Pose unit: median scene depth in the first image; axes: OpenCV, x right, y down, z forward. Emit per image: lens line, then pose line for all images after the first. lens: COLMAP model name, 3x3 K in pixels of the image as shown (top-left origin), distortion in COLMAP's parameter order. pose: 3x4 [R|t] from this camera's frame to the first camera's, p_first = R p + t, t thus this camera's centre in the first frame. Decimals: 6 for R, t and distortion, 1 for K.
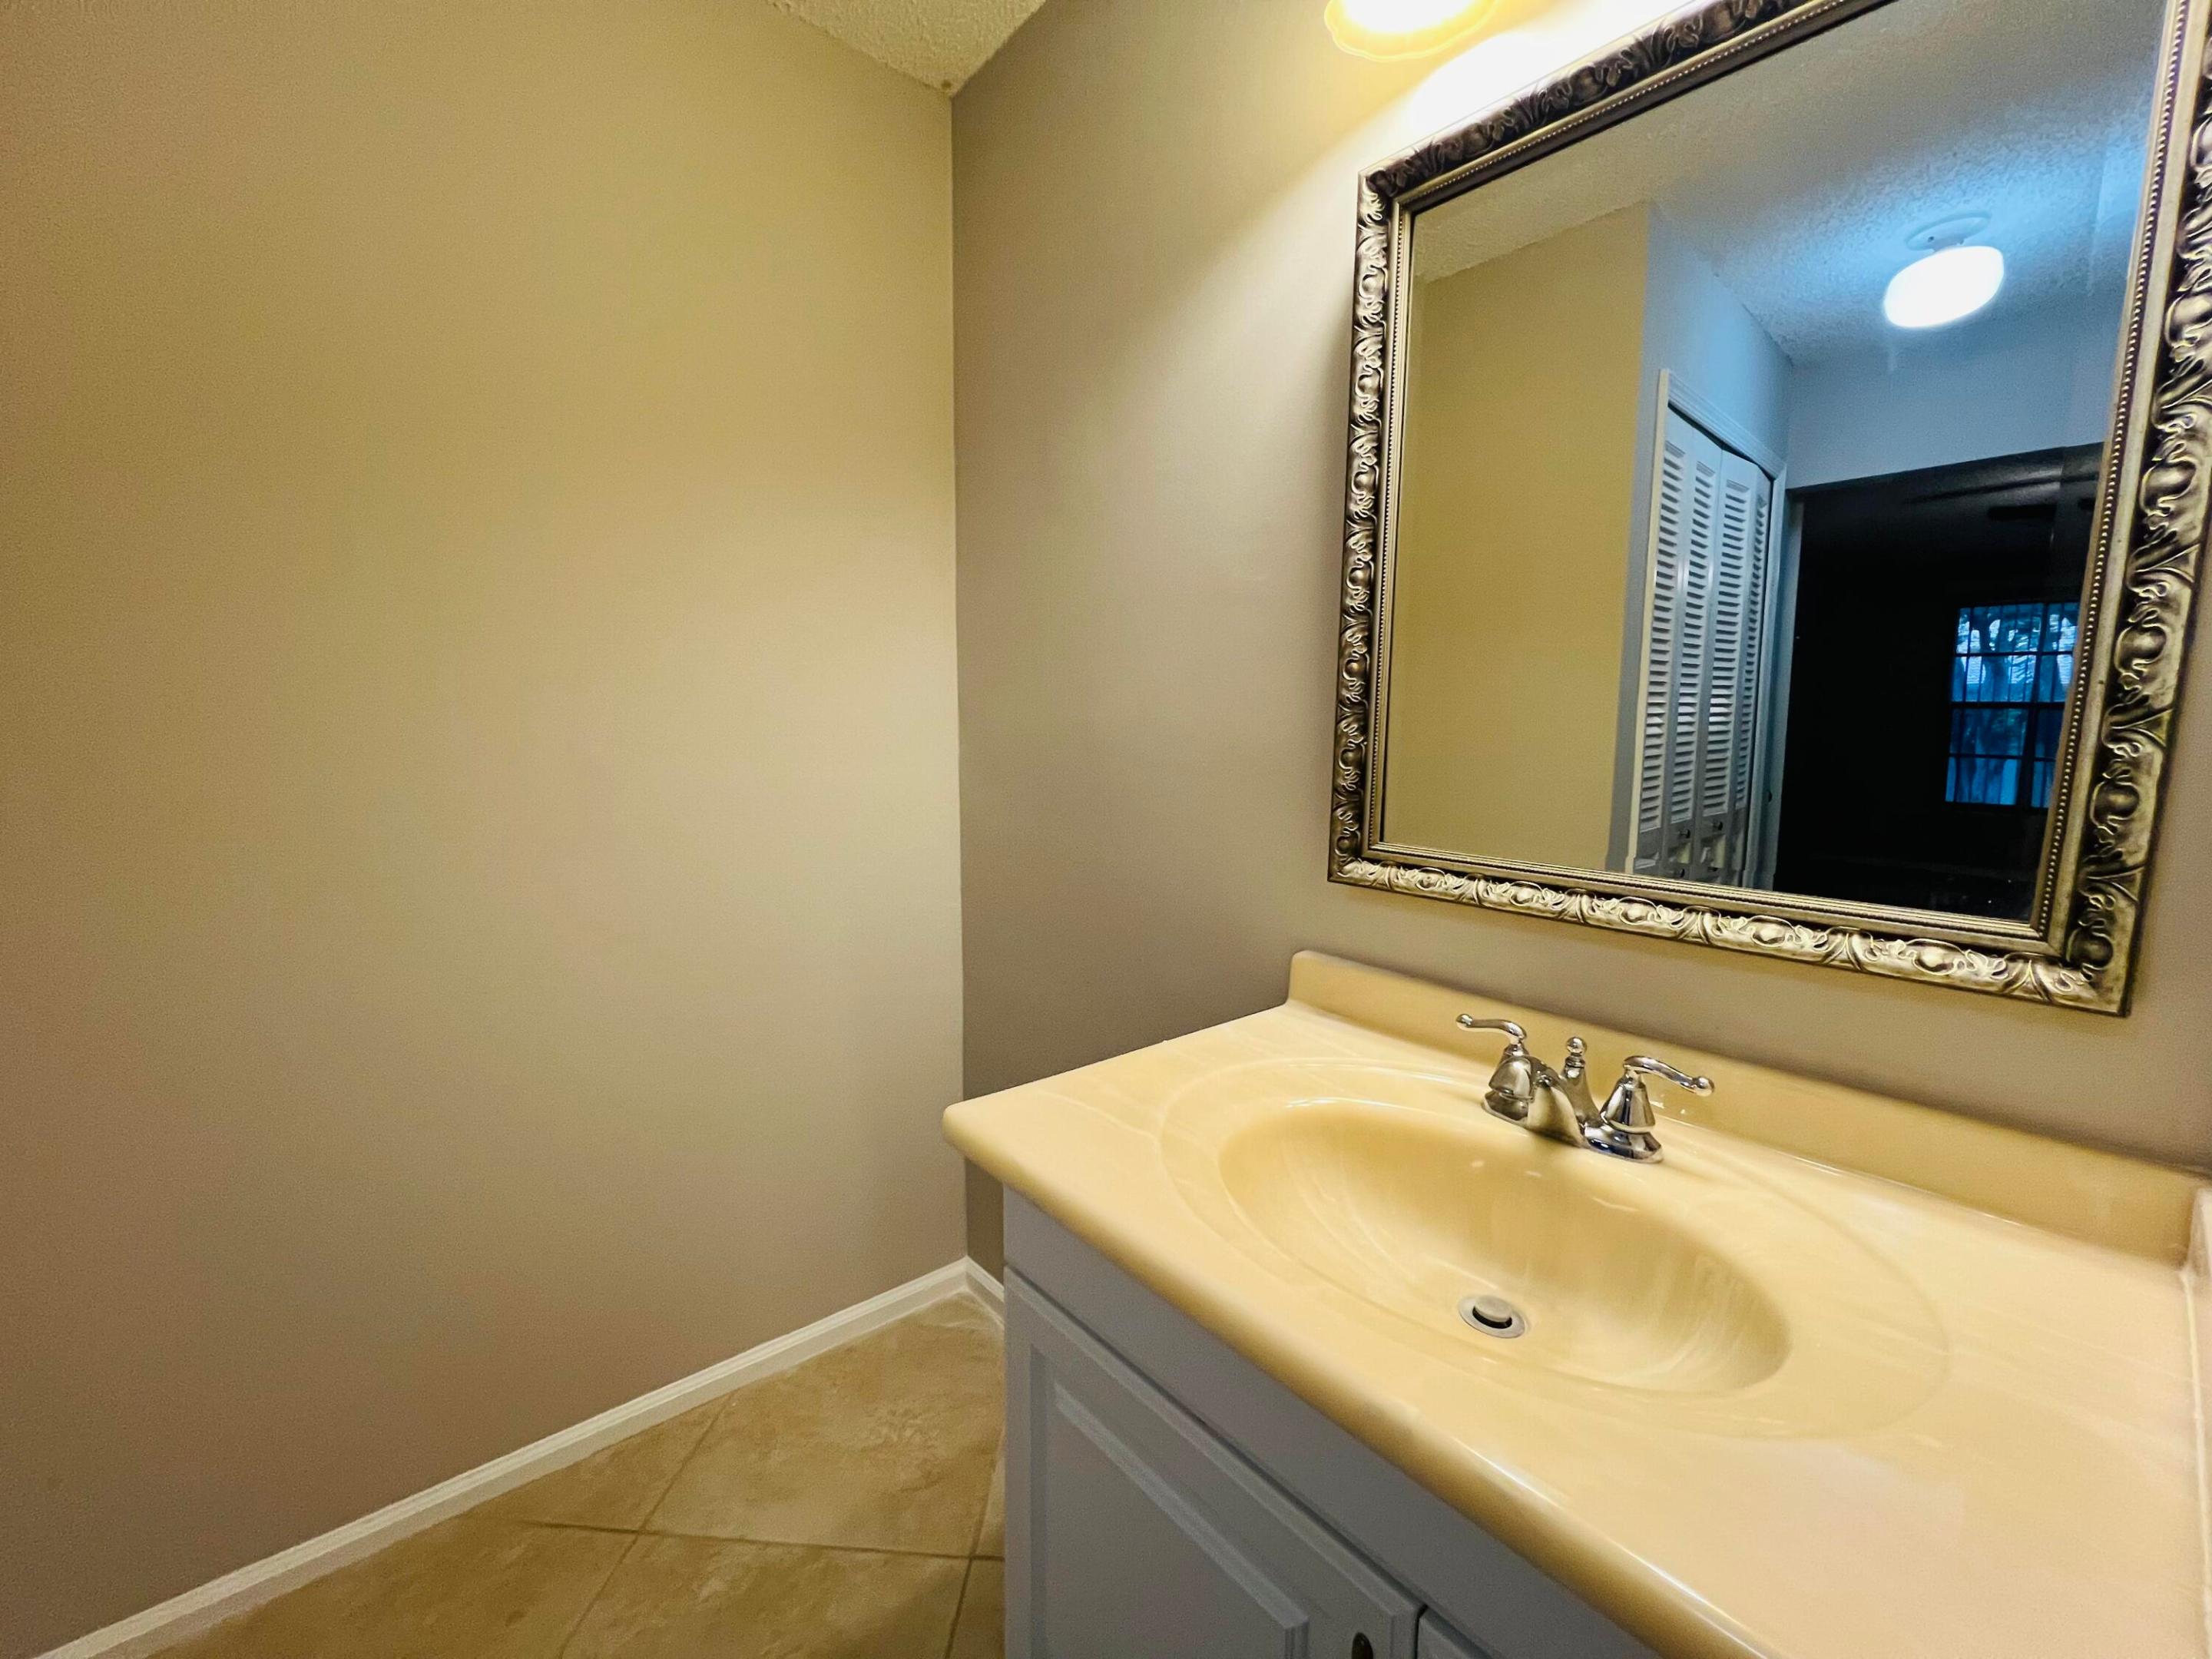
lens RADIAL K [[903.2, 0, 1101.2], [0, 903.2, 852.2], [0, 0, 1]] dist [-0.000729, -0.000170]
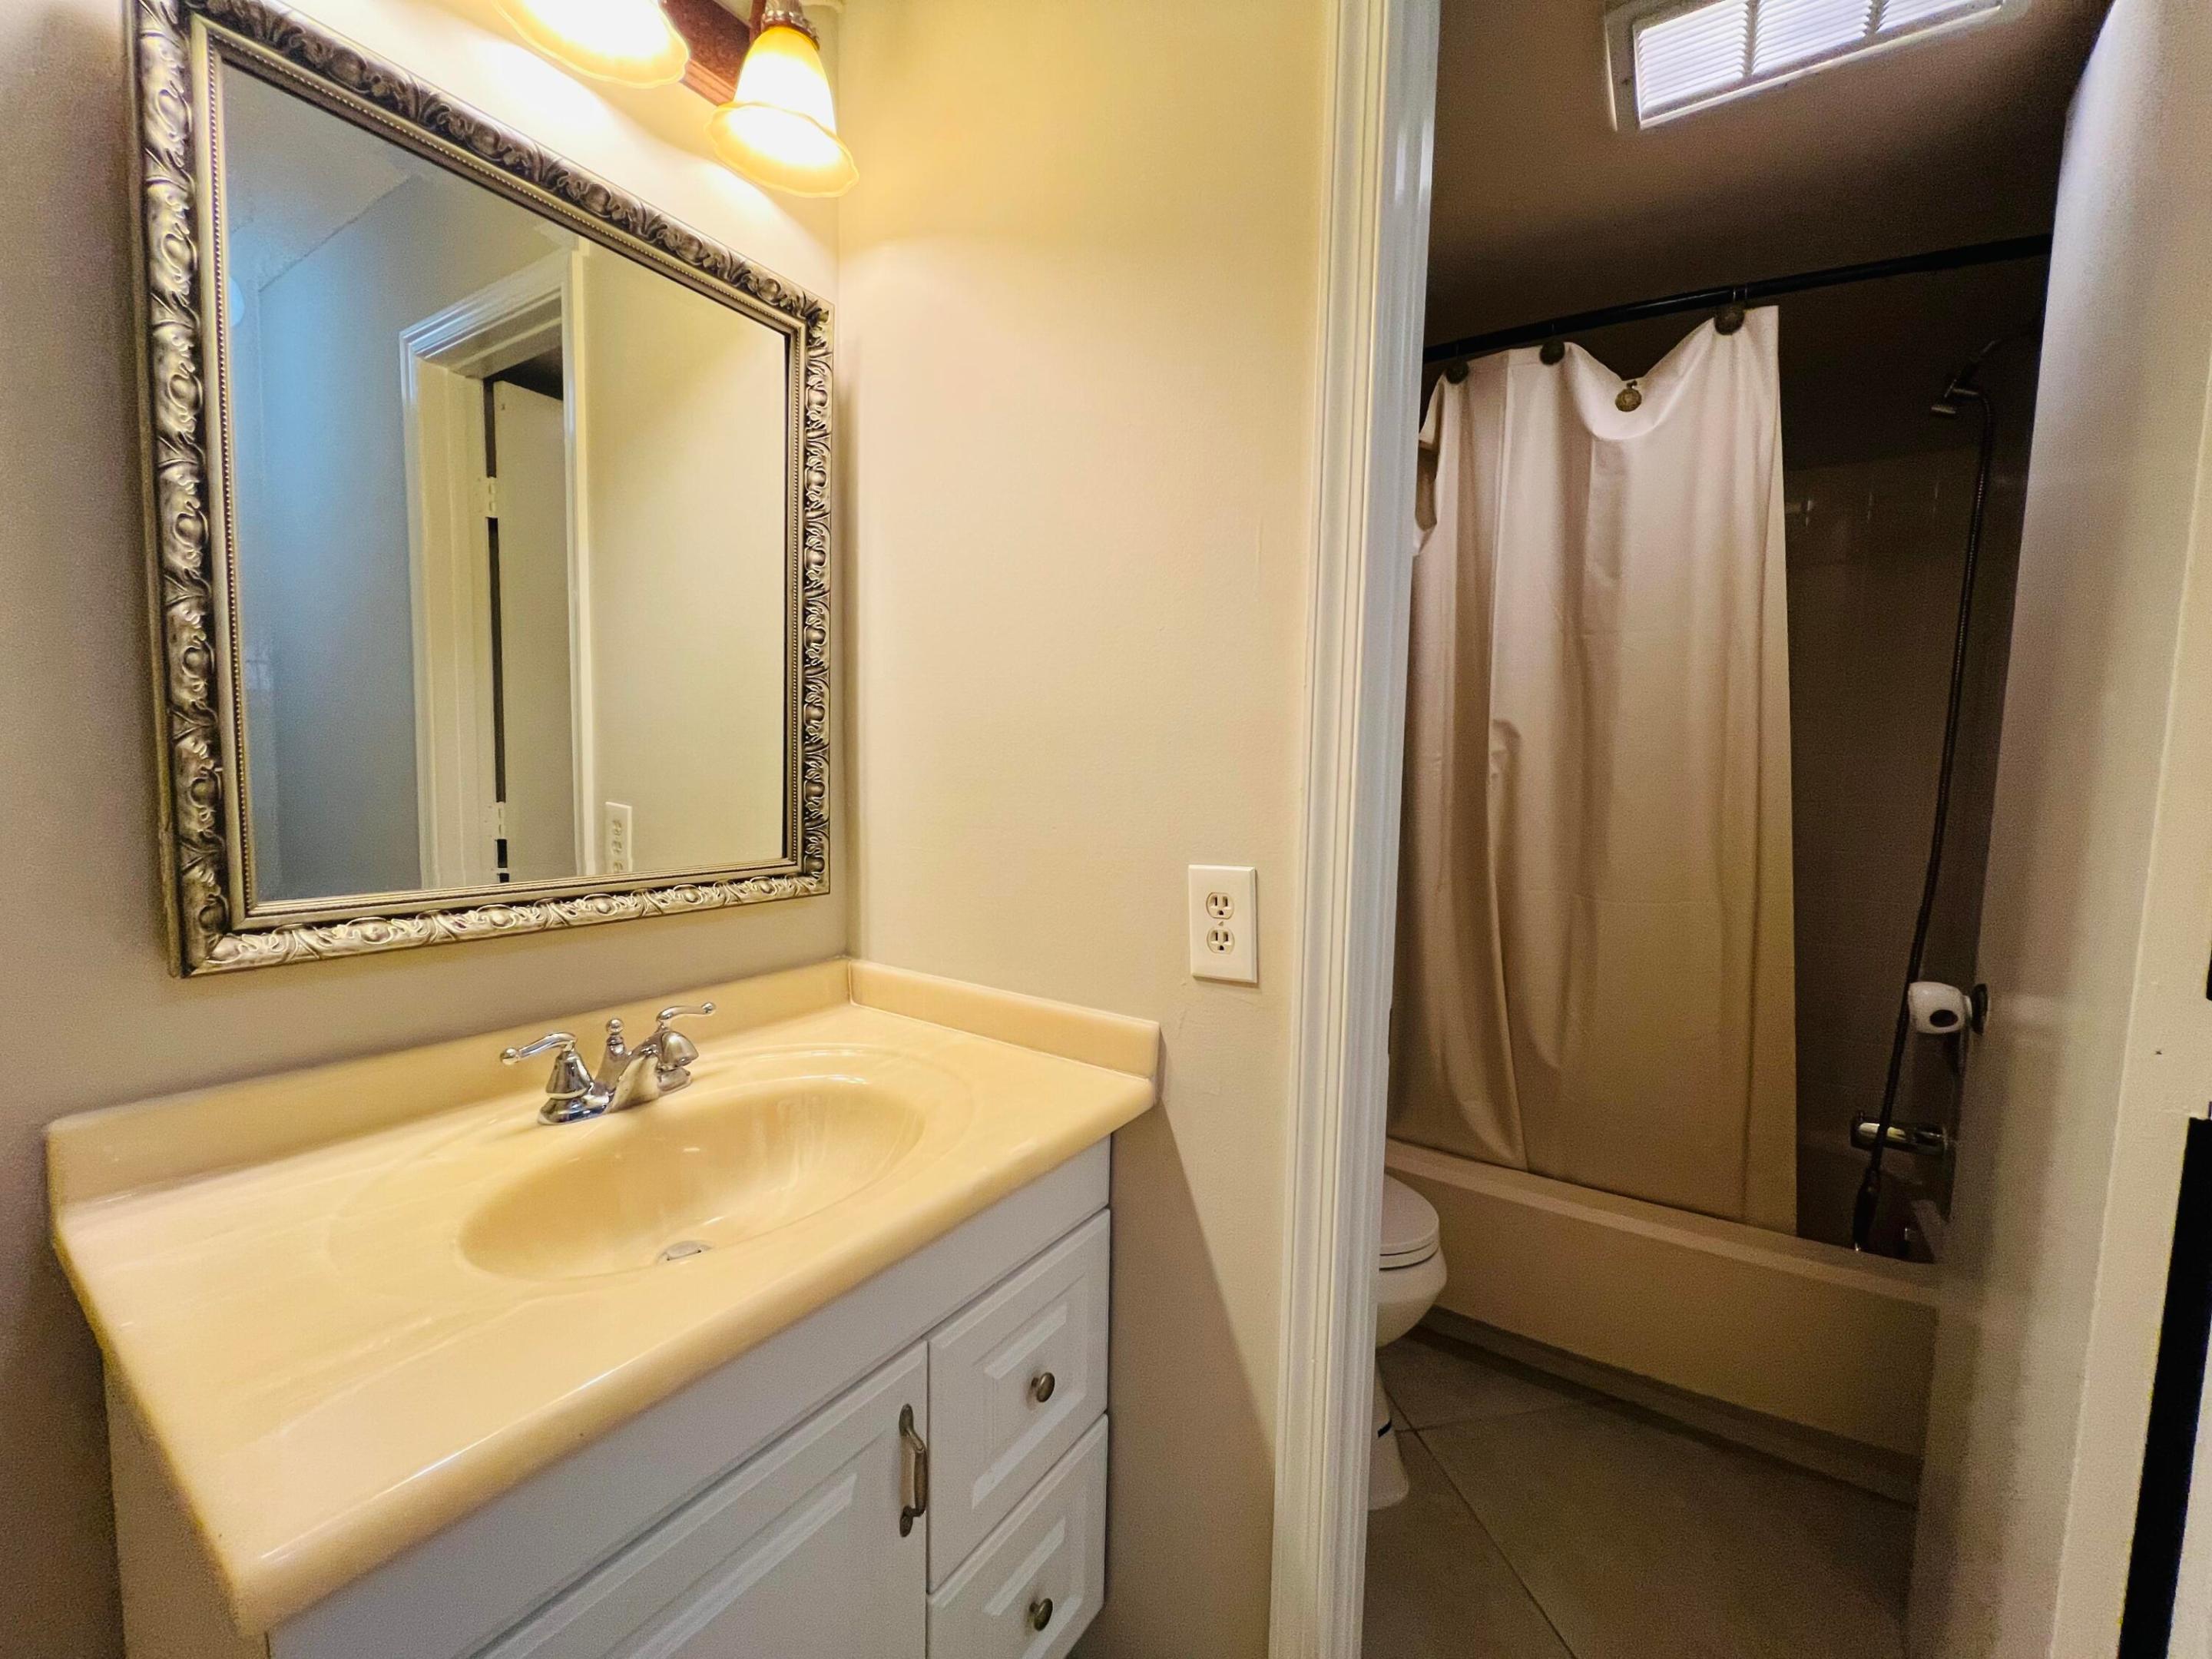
lens RADIAL K [[883.1, 0, 1108.1], [0, 883.1, 833.7], [0, 0, 1]] dist [-0.002316, -0.000198]
pose [[-0.276844, -0.107833, 0.954845, -0.634440], [0.097070, 0.985462, 0.139435, -0.113778], [-0.955999, 0.131288, -0.262352, 0.598346]]
